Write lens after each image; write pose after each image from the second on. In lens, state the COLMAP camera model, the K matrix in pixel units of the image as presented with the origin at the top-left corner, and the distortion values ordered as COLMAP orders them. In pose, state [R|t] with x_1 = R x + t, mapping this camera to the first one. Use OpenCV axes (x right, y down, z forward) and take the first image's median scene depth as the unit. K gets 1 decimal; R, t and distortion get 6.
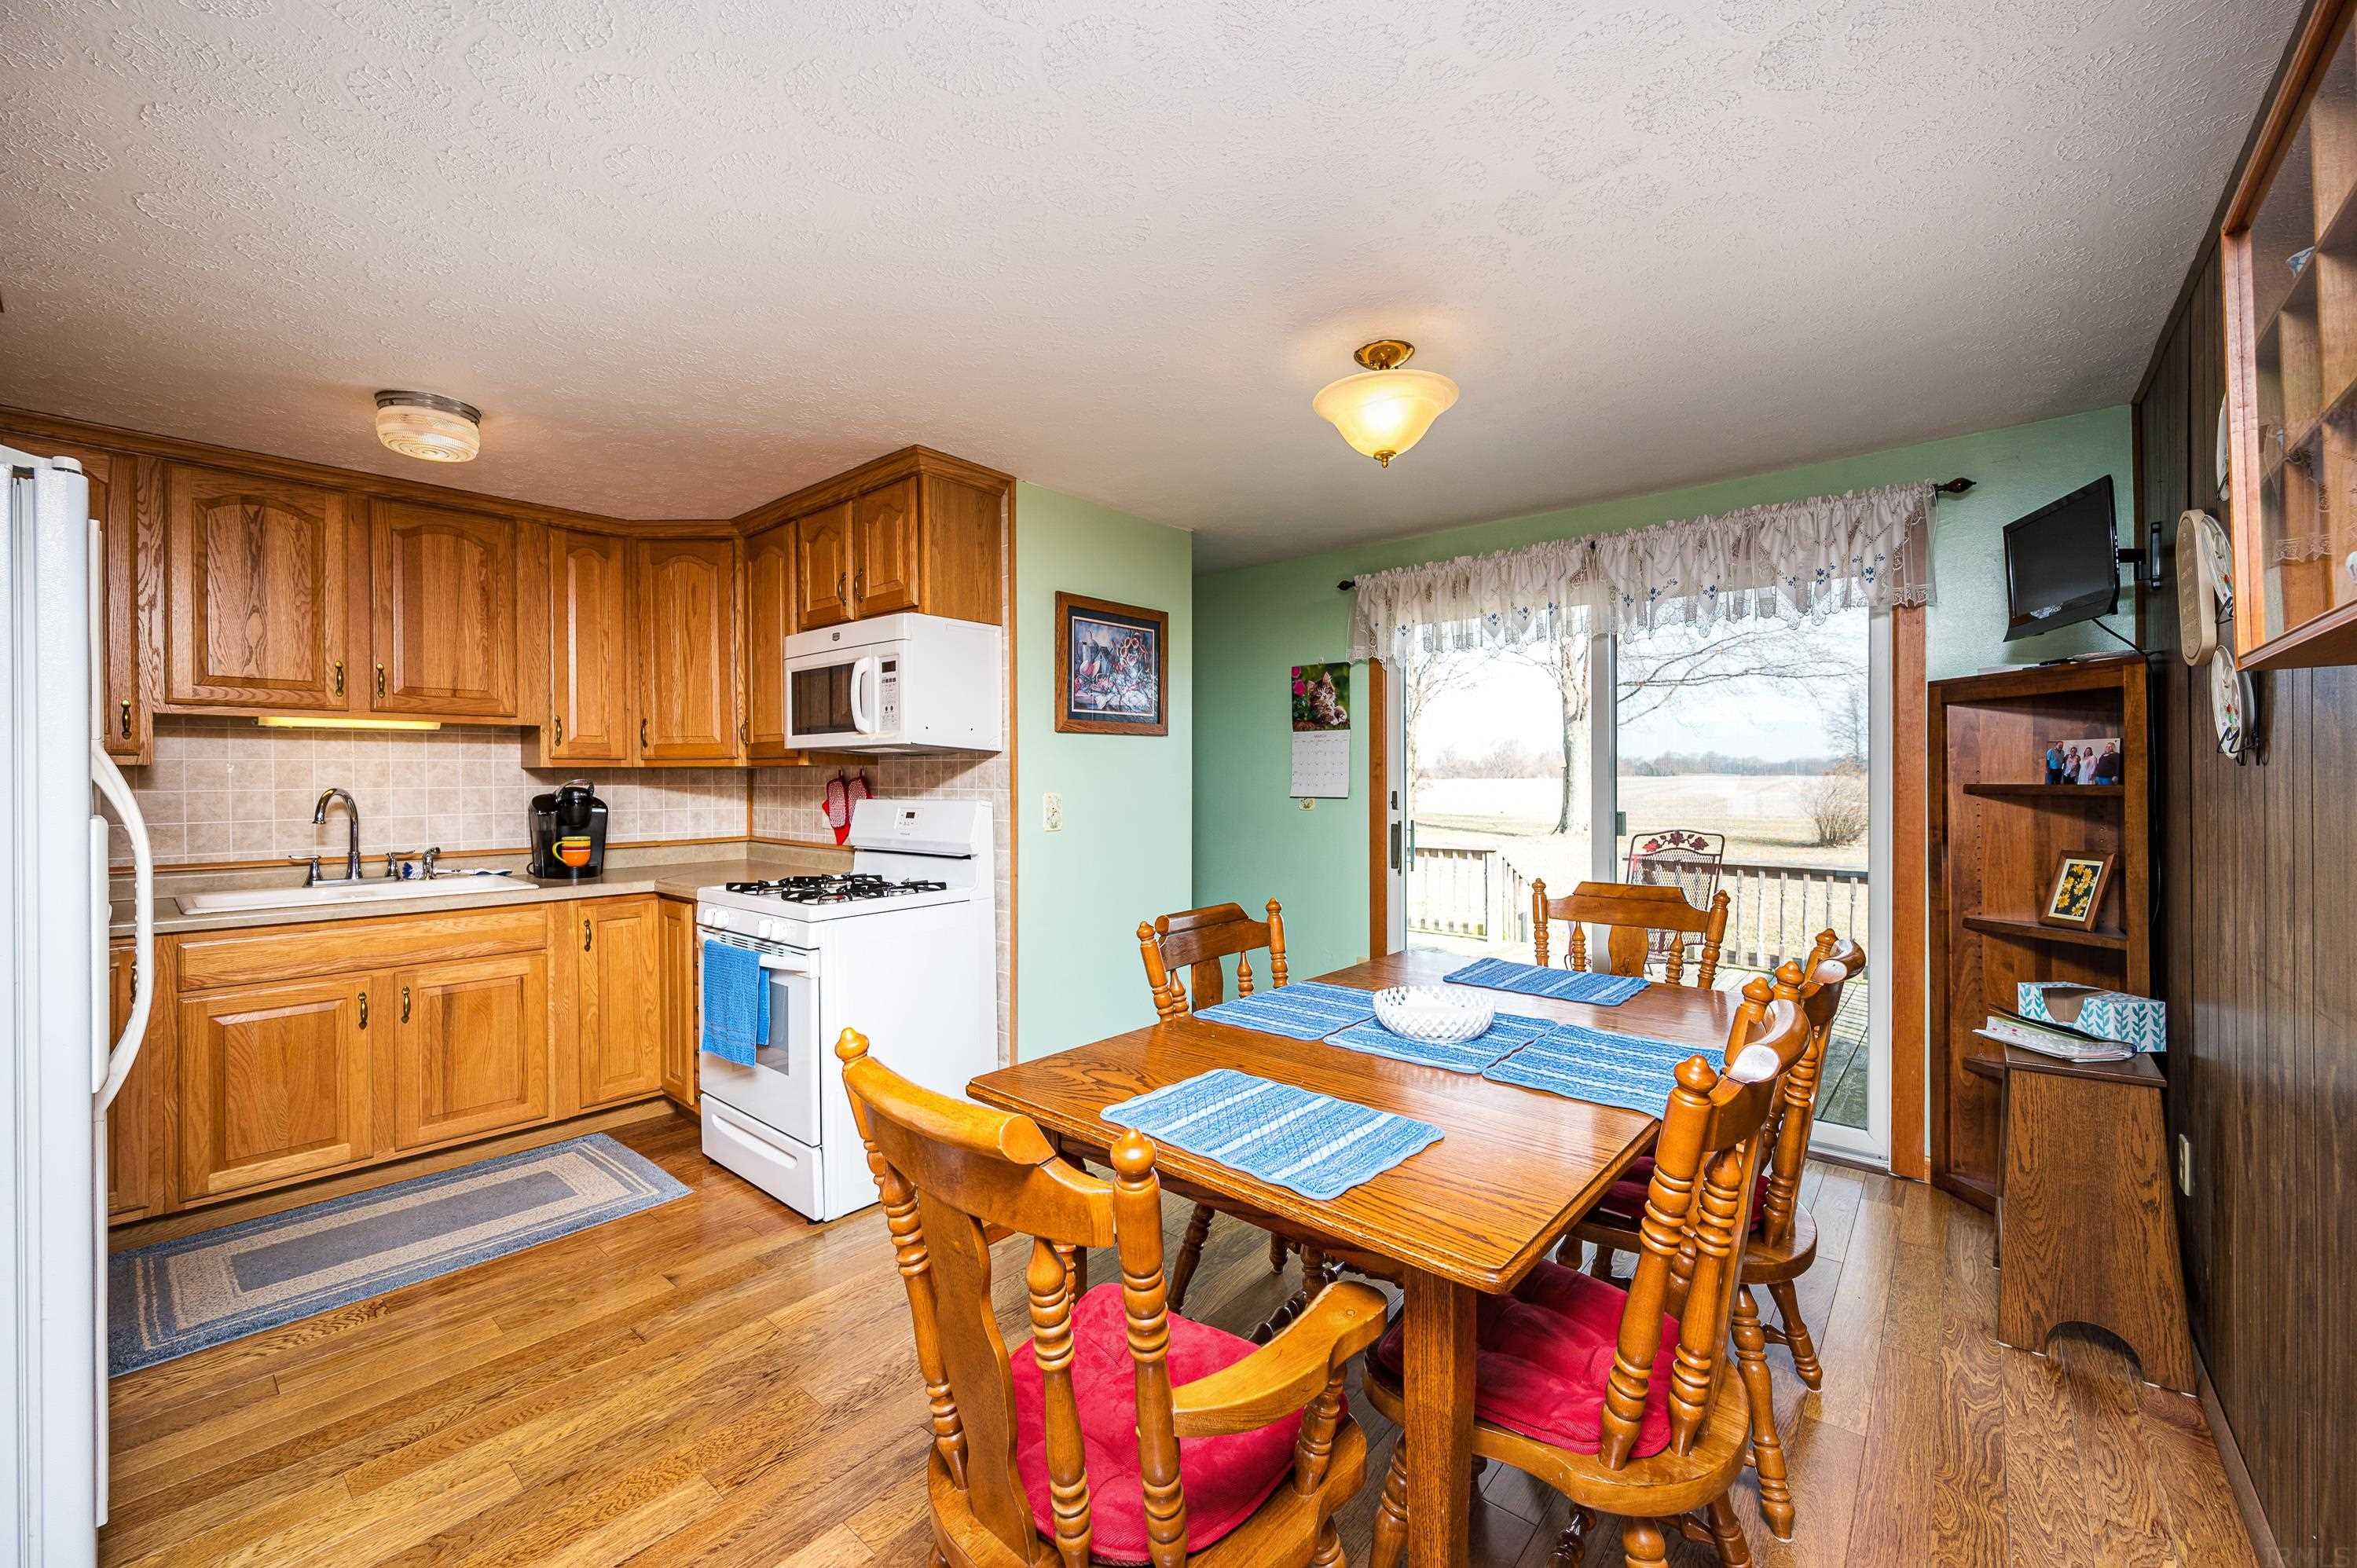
lens RADIAL K [[928.8, 0, 1110.8], [0, 928.8, 780.6], [0, 0, 1]] dist [-0.000716, -0.000055]
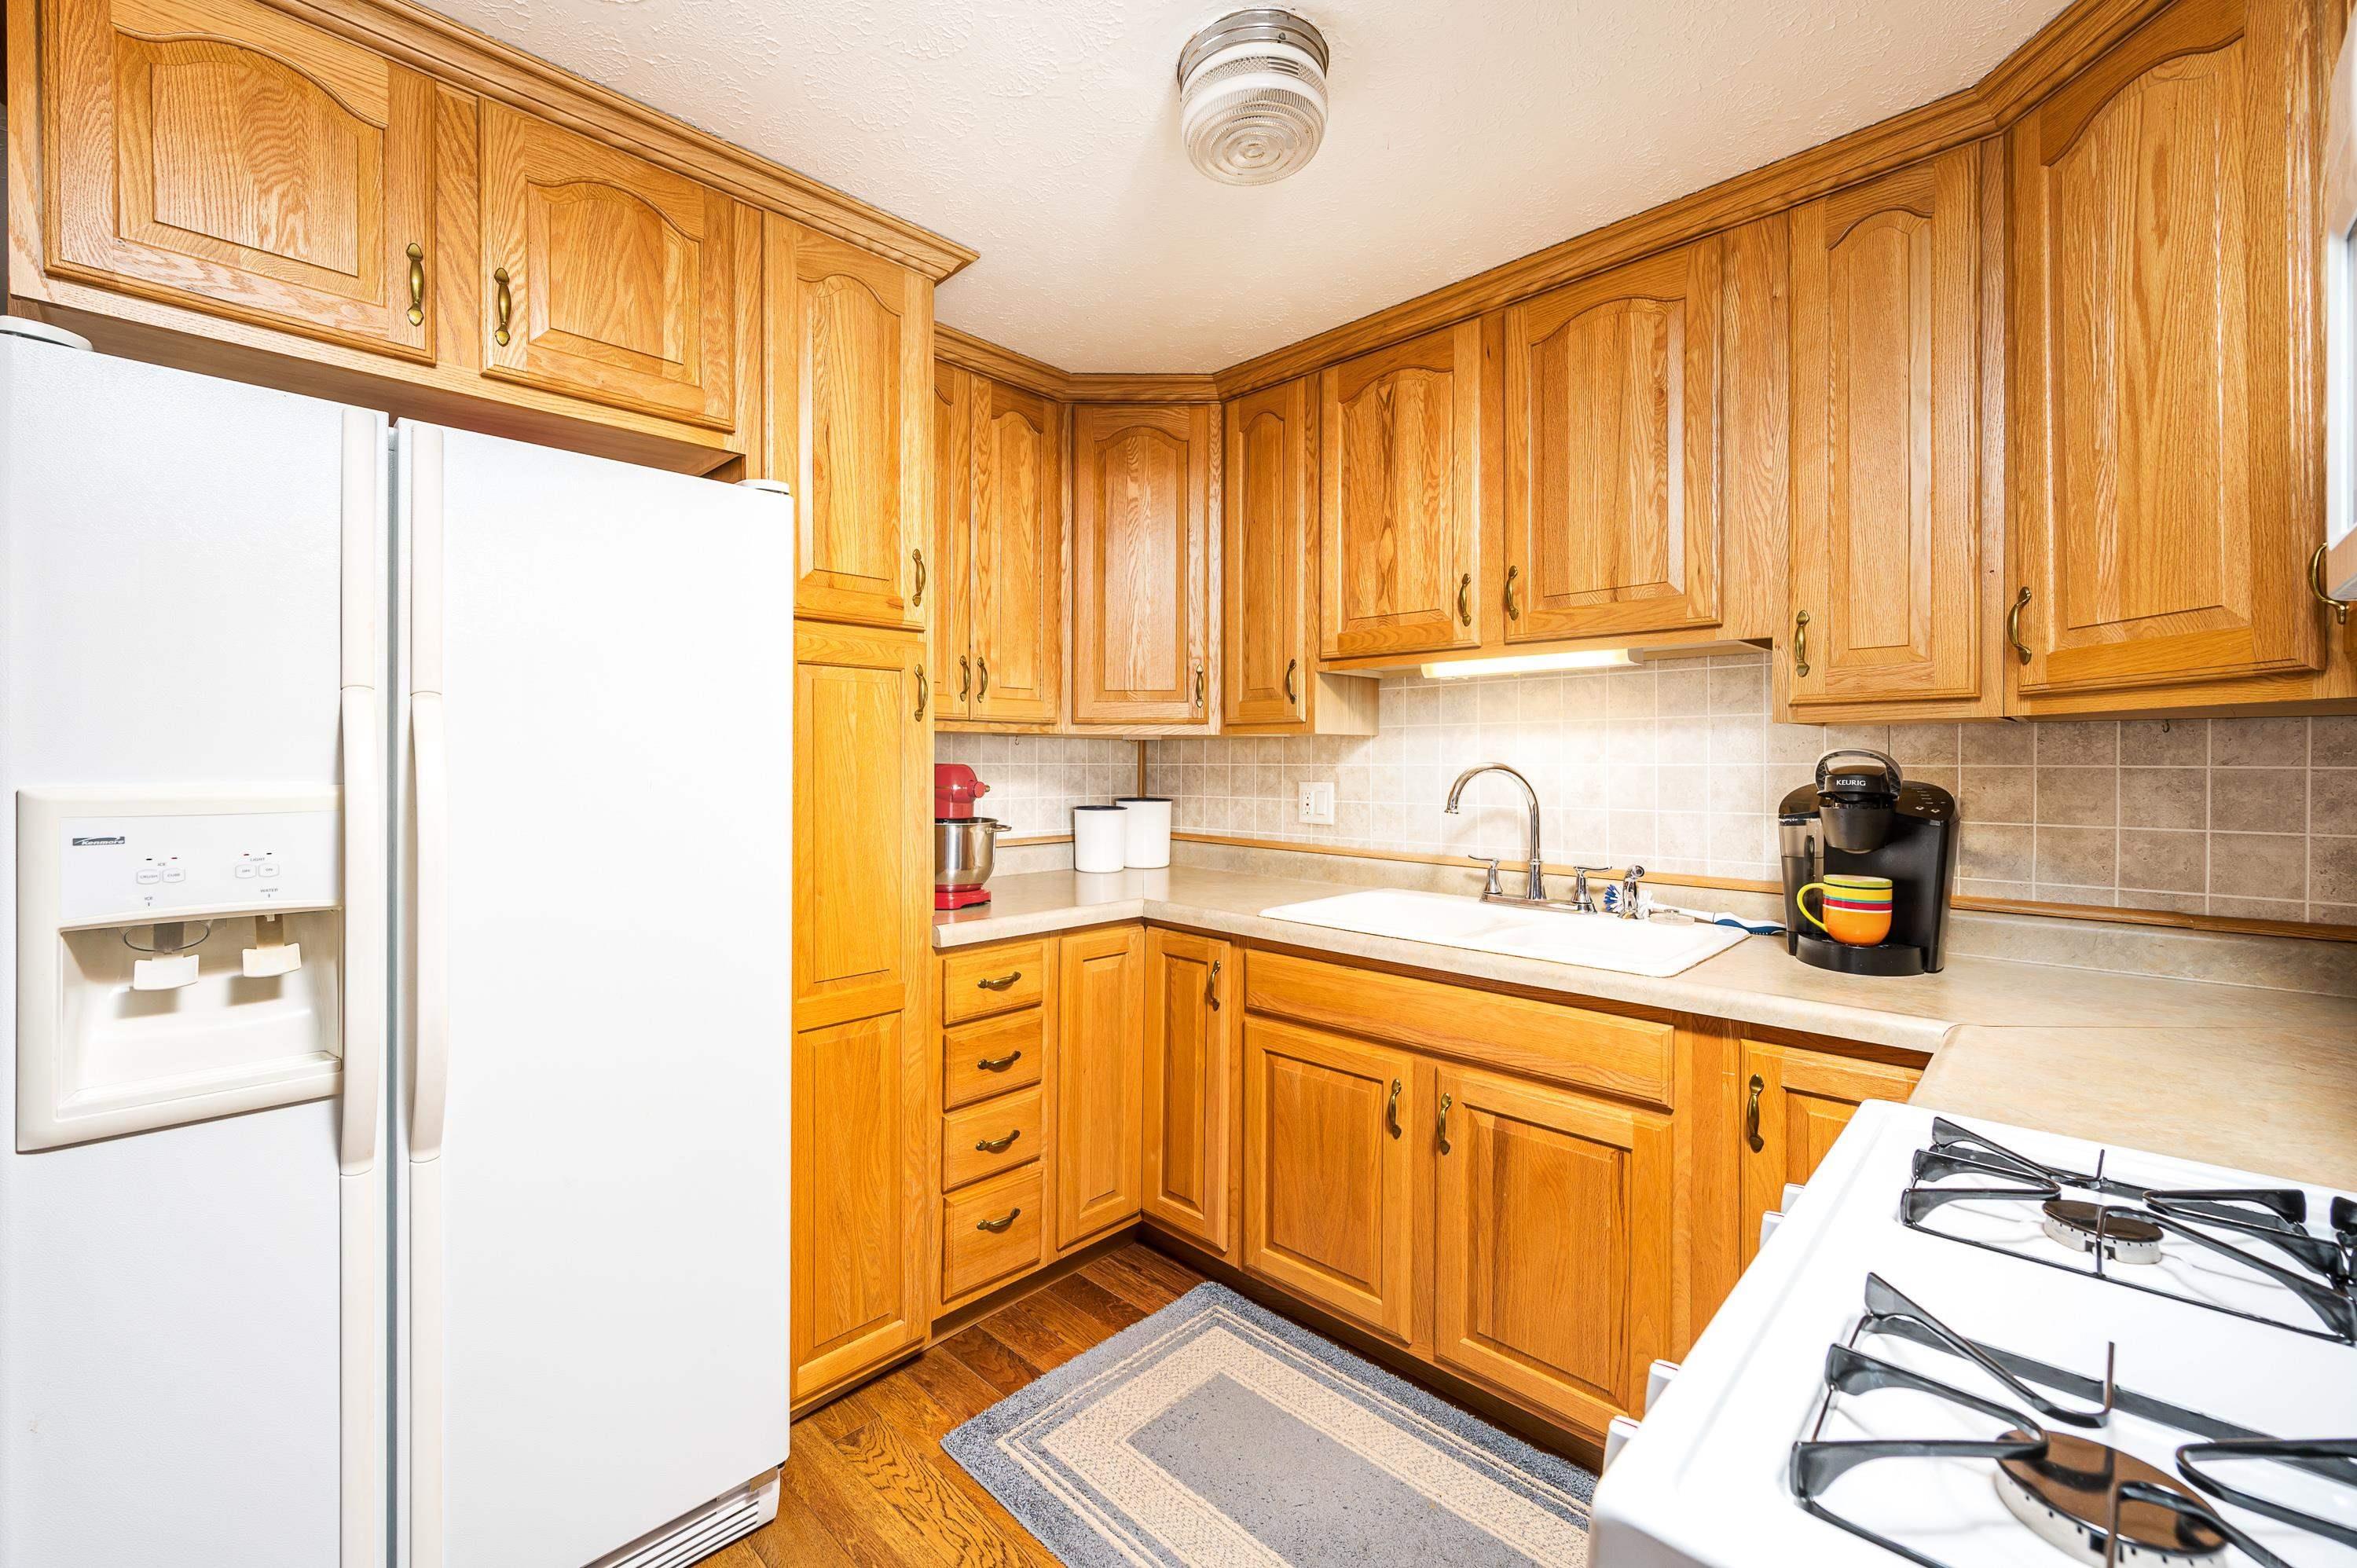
lens RADIAL K [[981.8, 0, 1145.2], [0, 981.8, 762.8], [0, 0, 1]] dist [0.000394, 0.000336]
pose [[-0.016109, 0.007715, -0.999840, -0.111390], [-0.005767, 0.999953, 0.007809, 0.004105], [0.999854, 0.005892, -0.016064, 0.745621]]
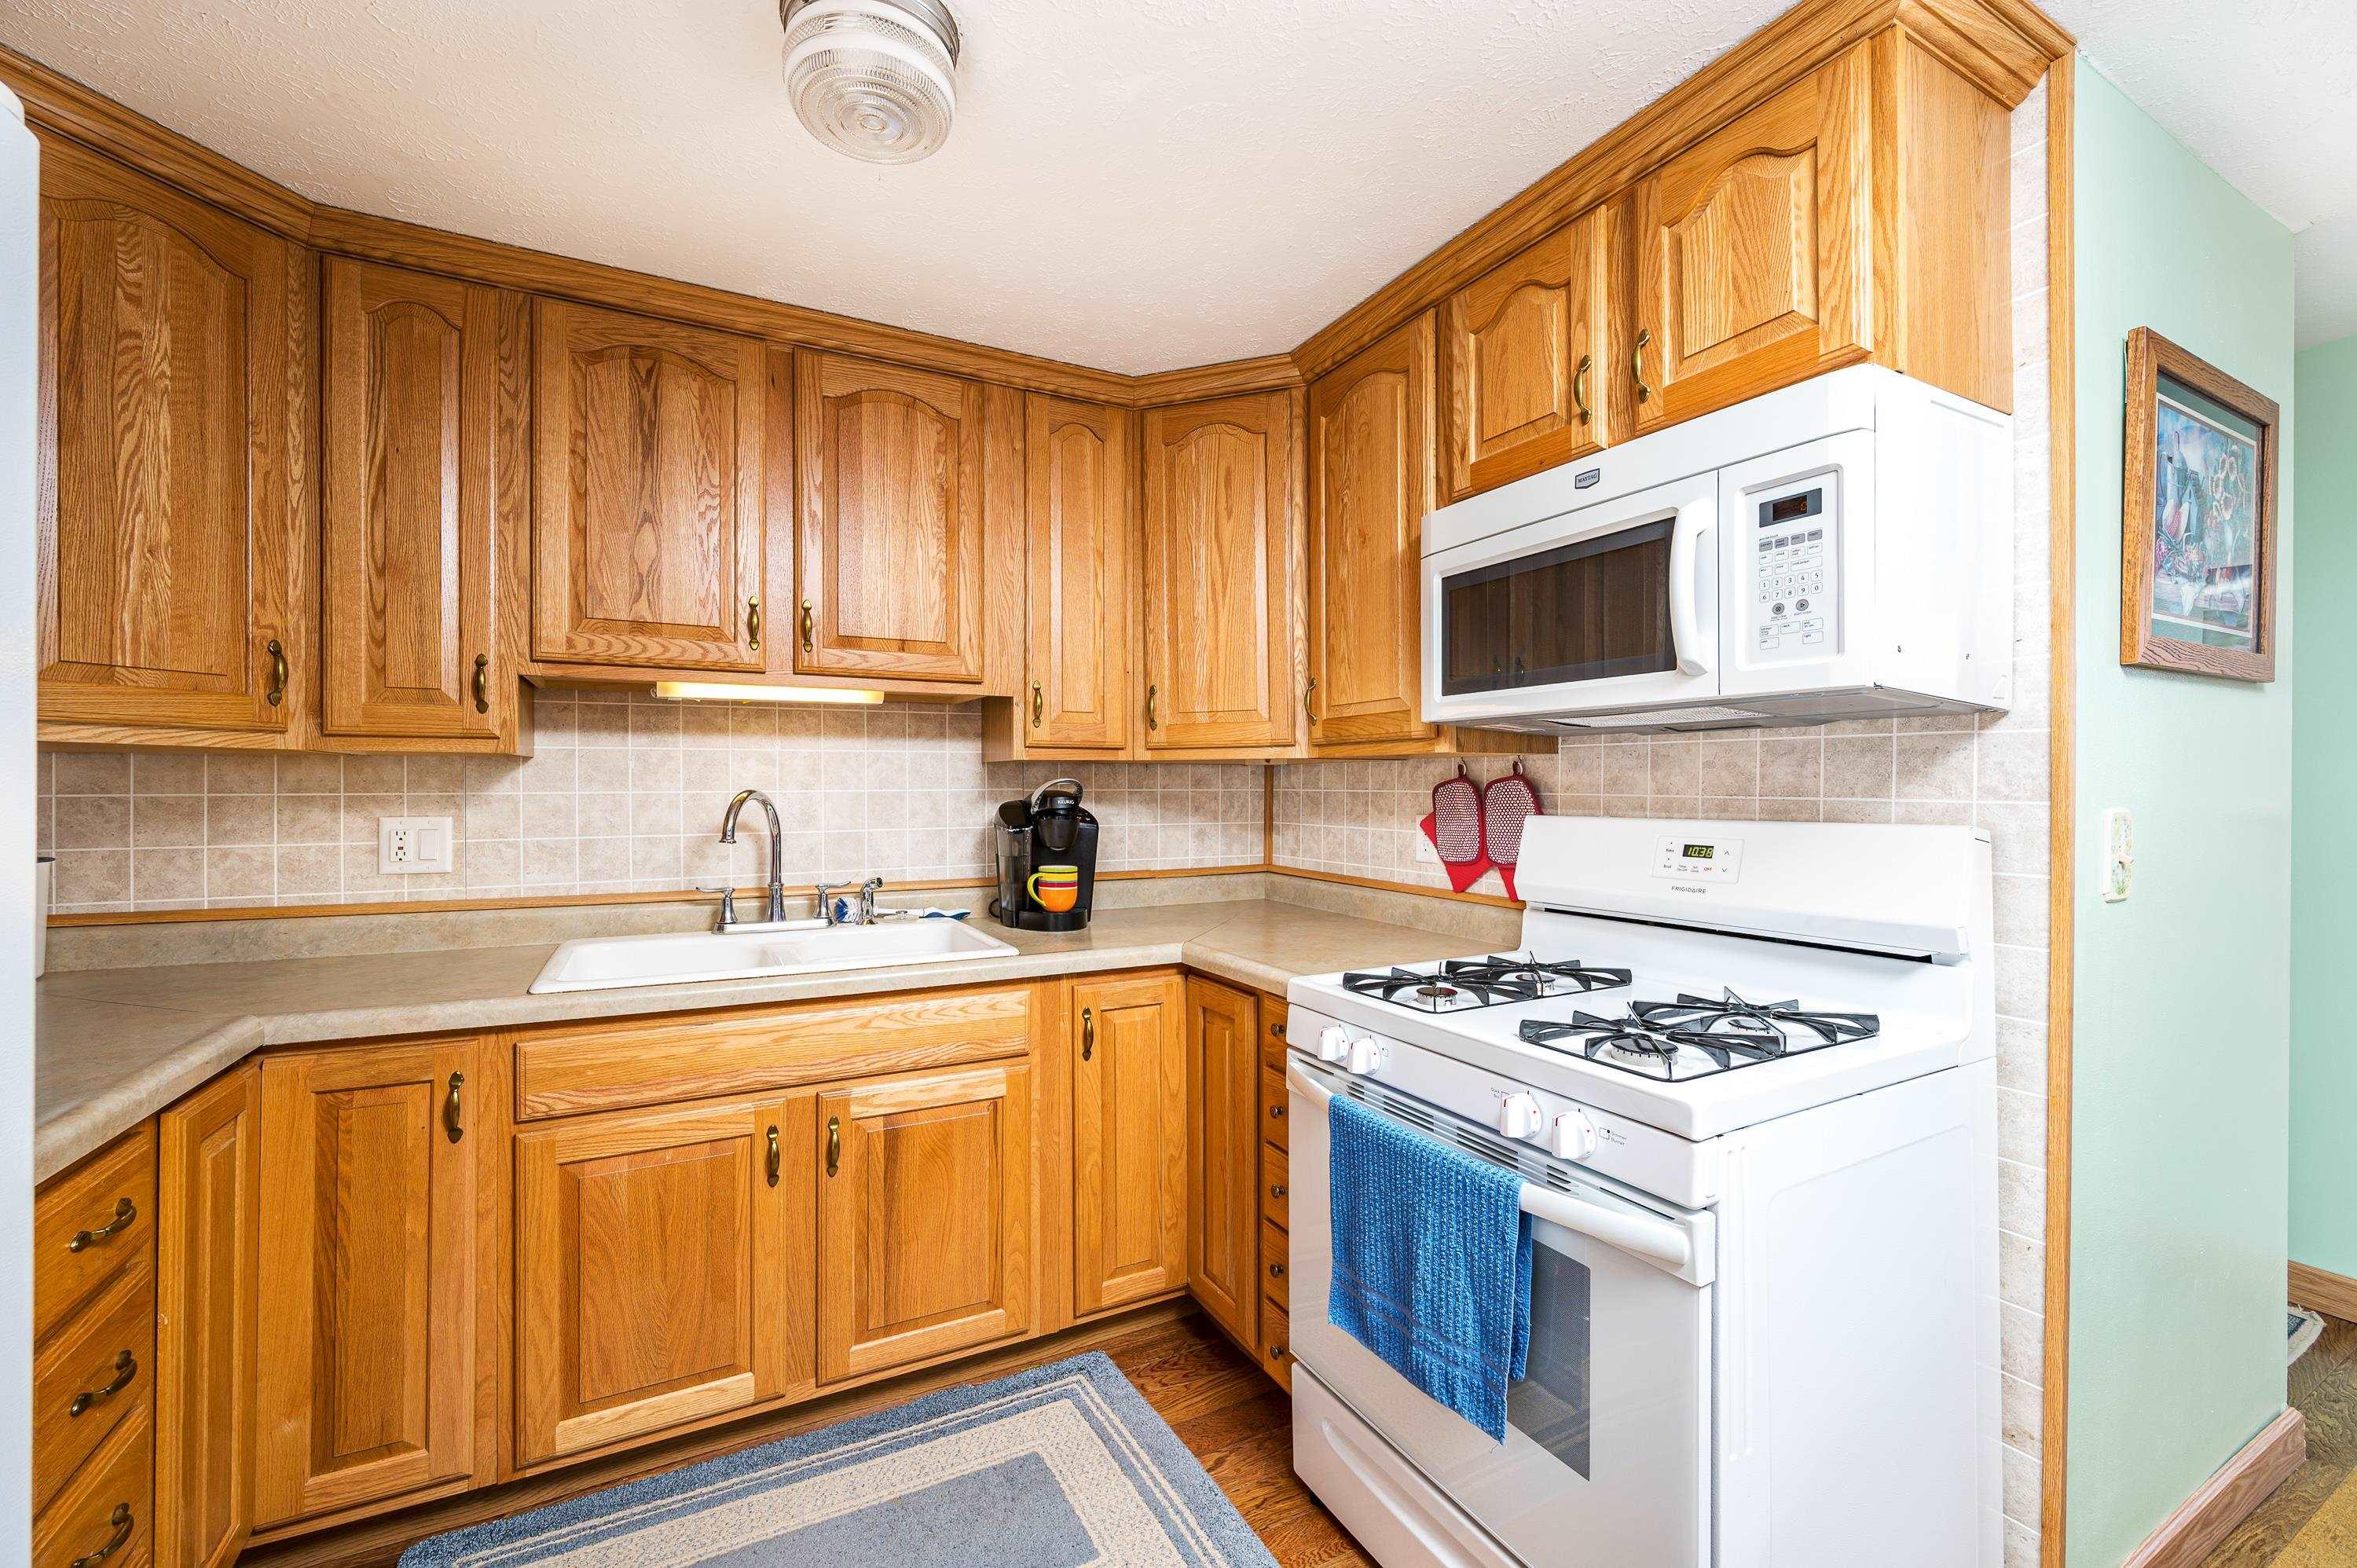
lens RADIAL K [[929.2, 0, 1165.7], [0, 929.2, 785.3], [0, 0, 1]] dist [-0.000659, -0.000198]
pose [[0.946895, 0.003924, -0.321518, -0.328051], [-0.005141, 0.999982, -0.002938, 0.005362], [0.321500, 0.004435, 0.946899, 0.450715]]
